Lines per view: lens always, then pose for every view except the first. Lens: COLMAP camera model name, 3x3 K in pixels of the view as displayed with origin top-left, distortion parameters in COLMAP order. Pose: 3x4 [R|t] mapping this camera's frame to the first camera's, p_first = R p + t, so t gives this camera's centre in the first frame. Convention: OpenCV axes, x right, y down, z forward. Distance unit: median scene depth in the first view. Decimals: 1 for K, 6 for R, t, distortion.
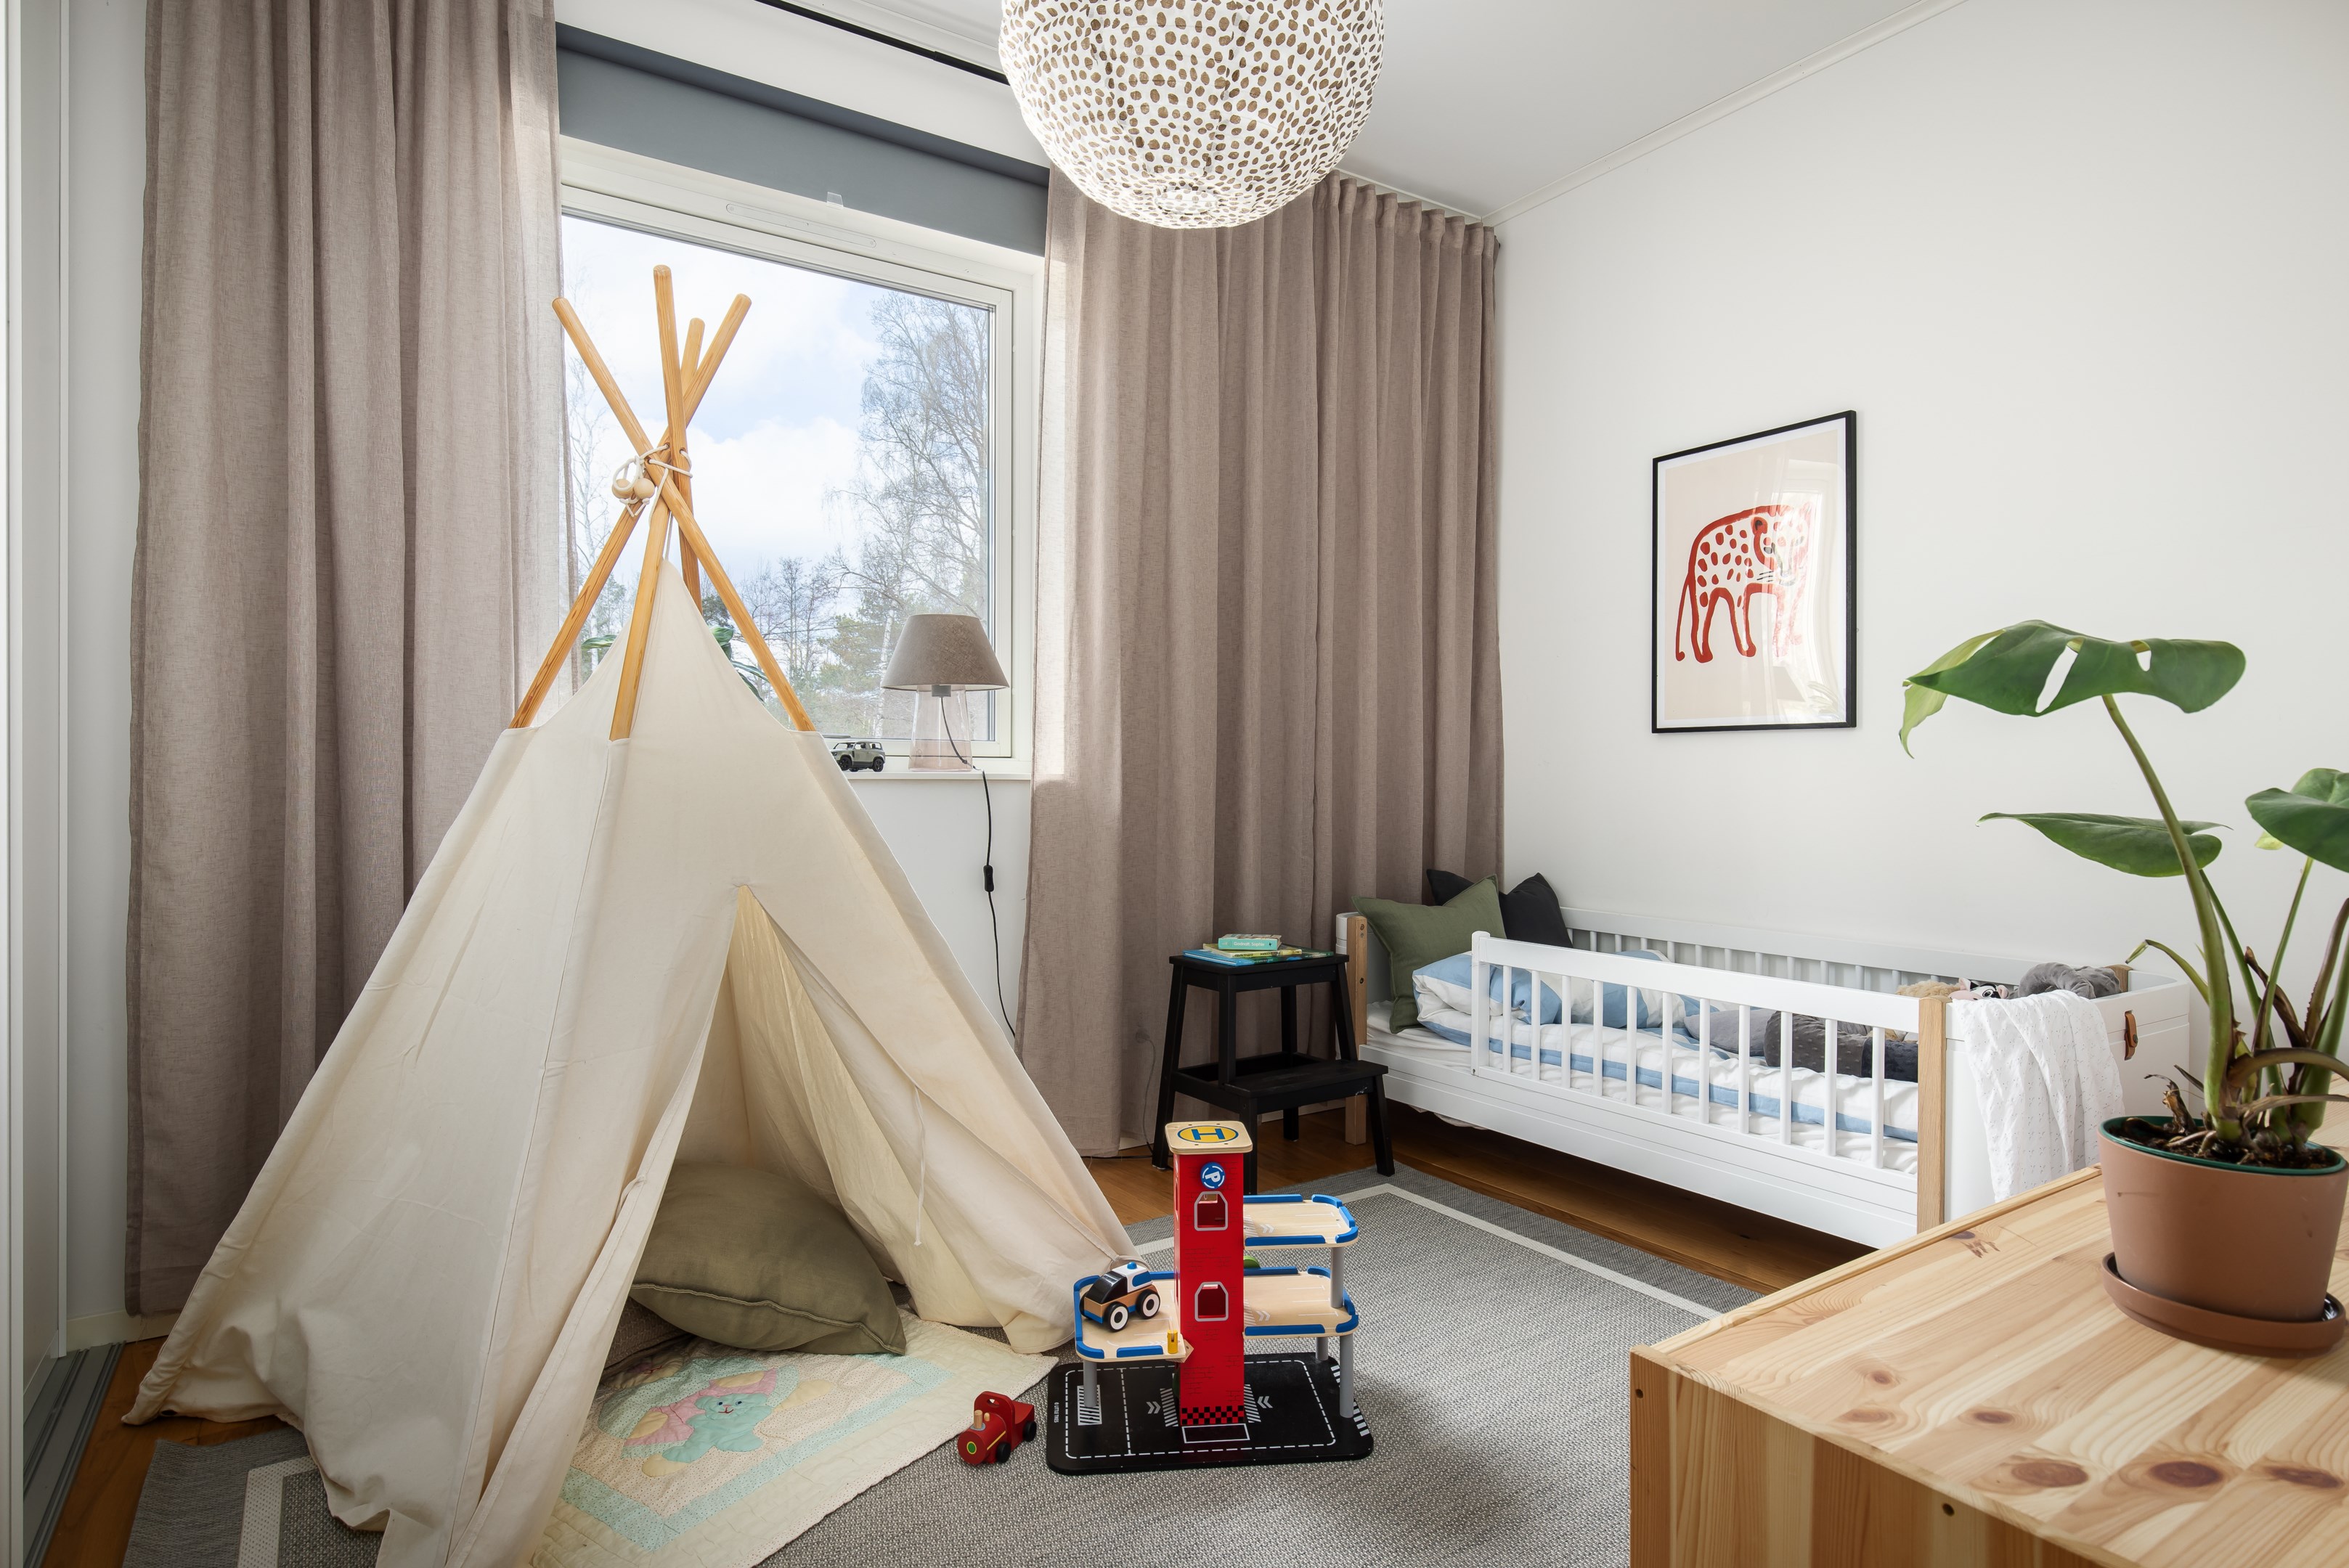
lens RADIAL K [[1282.8, 0, 1171.9], [0, 1282.8, 751.0], [0, 0, 1]] dist [0.002810, -0.000540]
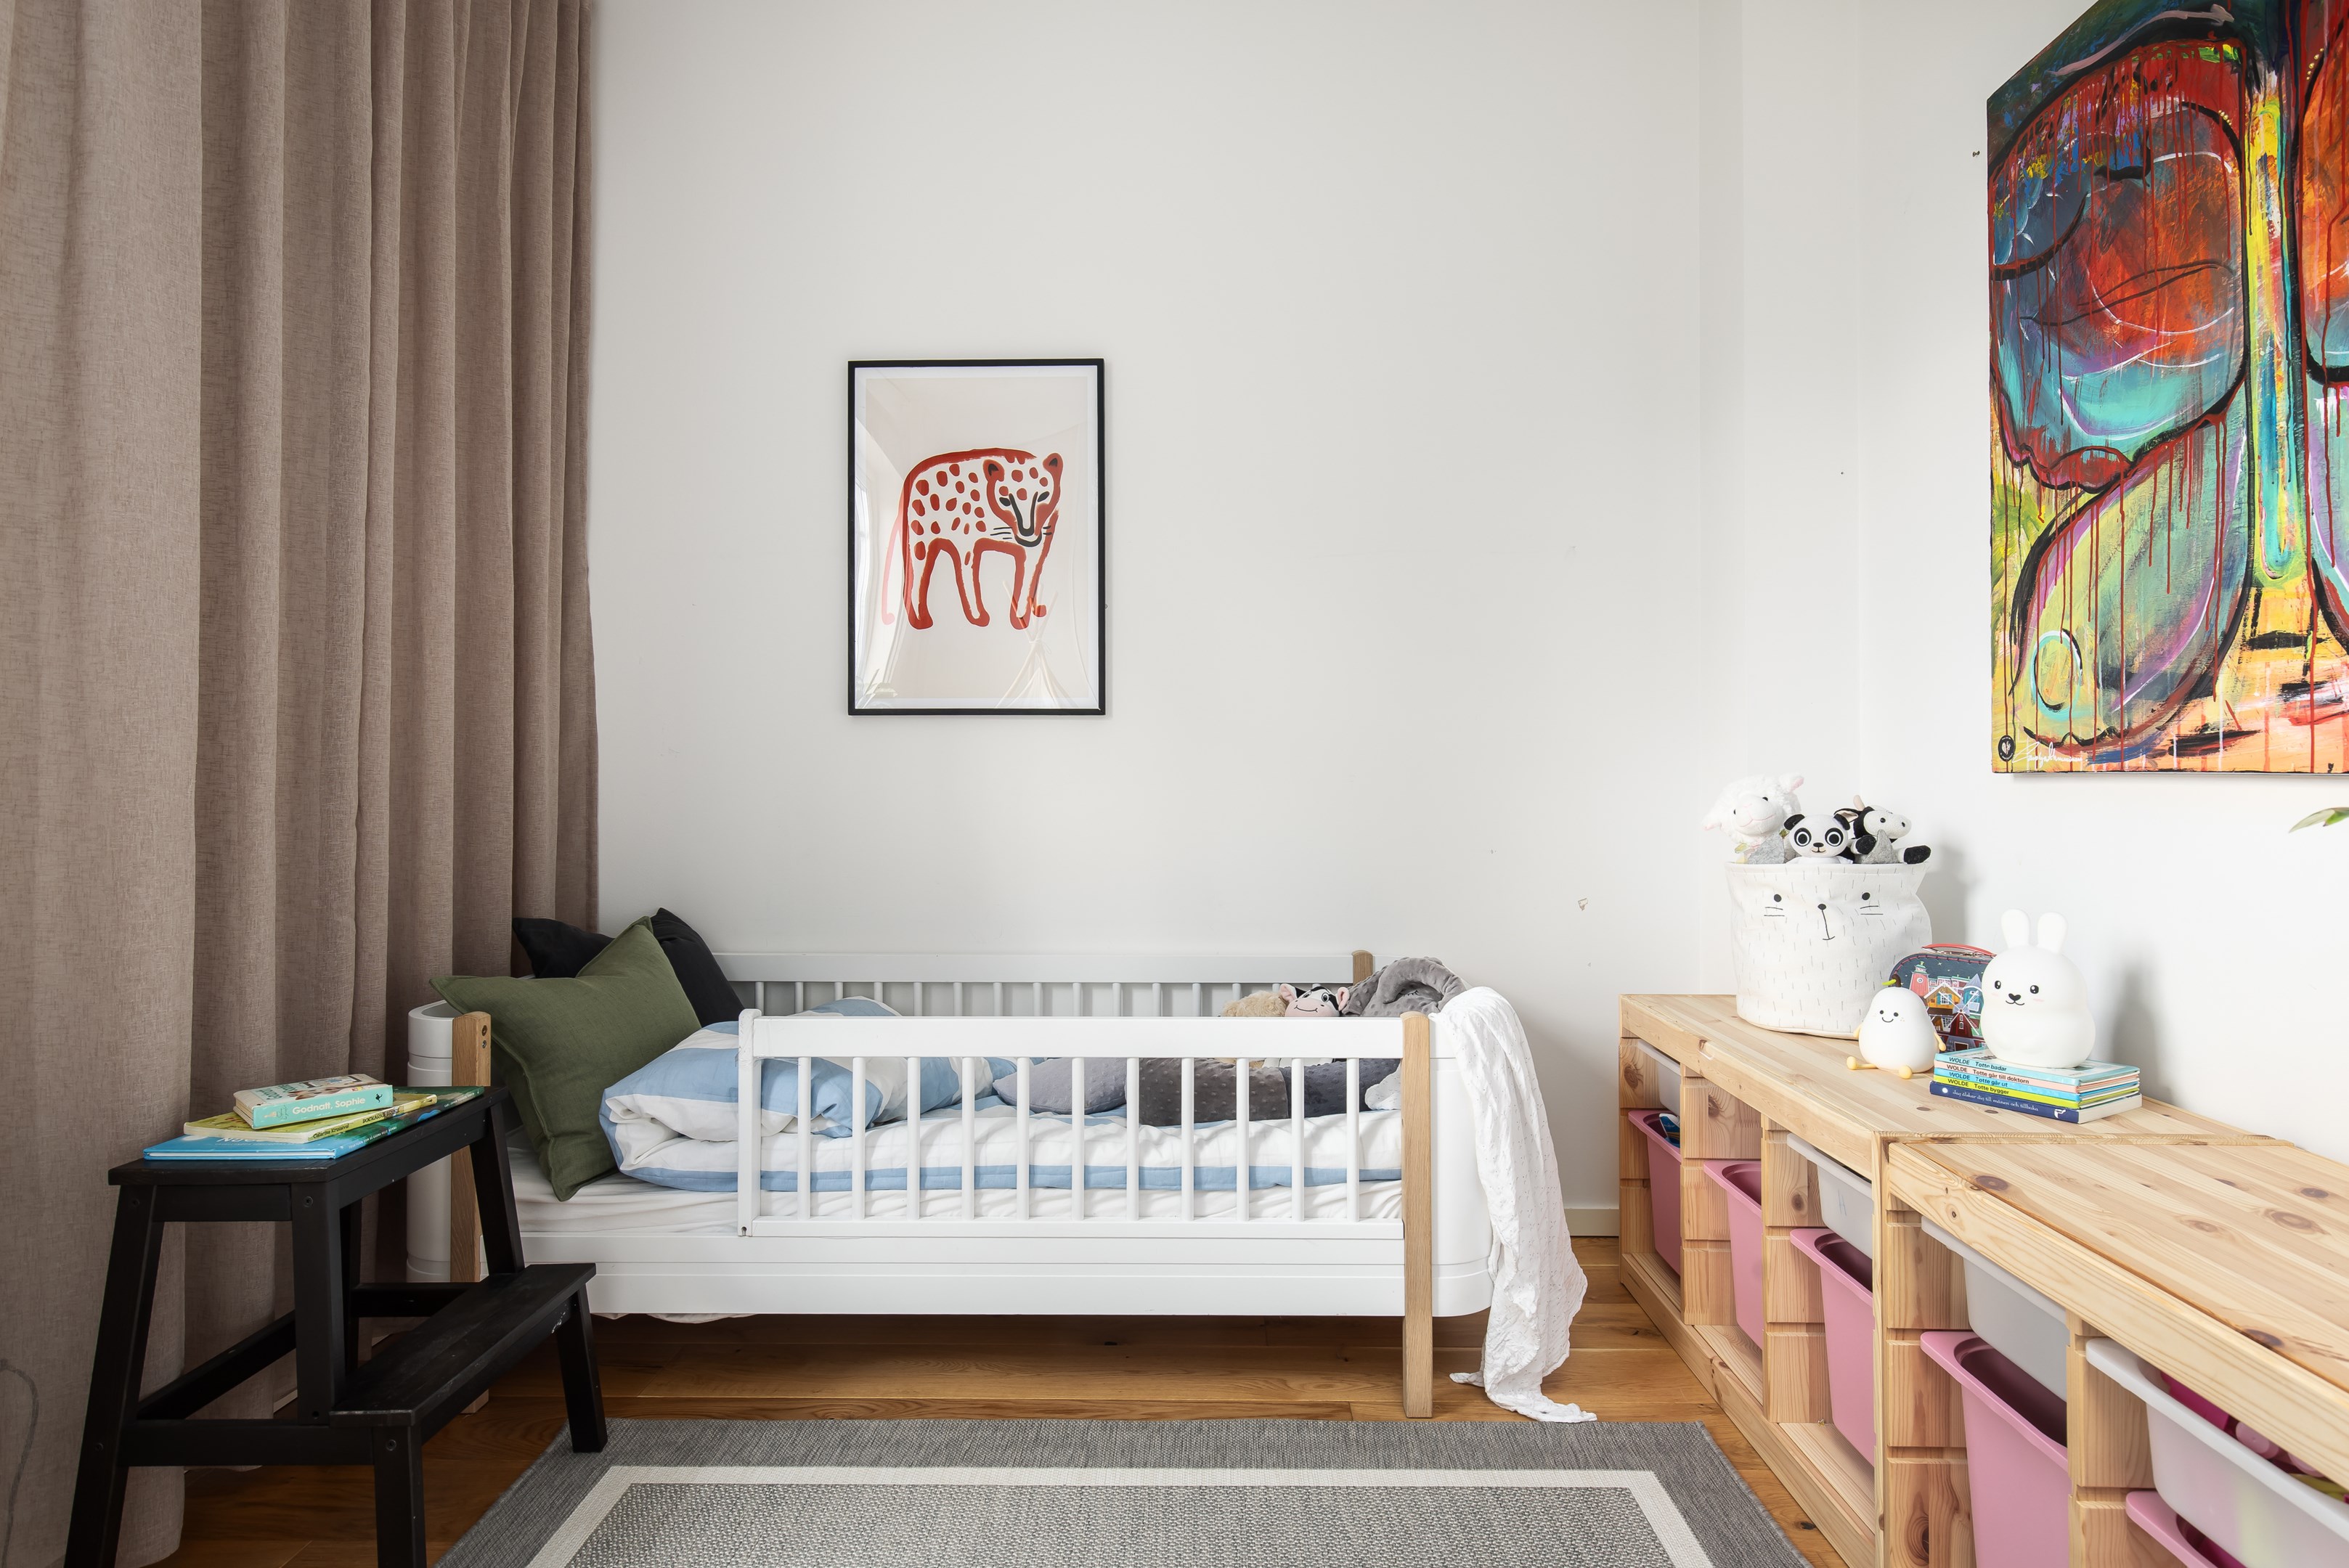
lens RADIAL K [[1282.8, 0, 1171.9], [0, 1282.8, 751.0], [0, 0, 1]] dist [0.002810, -0.000540]
pose [[0.560744, 0.012561, 0.827894, -0.168106], [-0.013332, 0.999892, -0.006141, 0.010618], [-0.827882, -0.007594, 0.560851, 0.437177]]
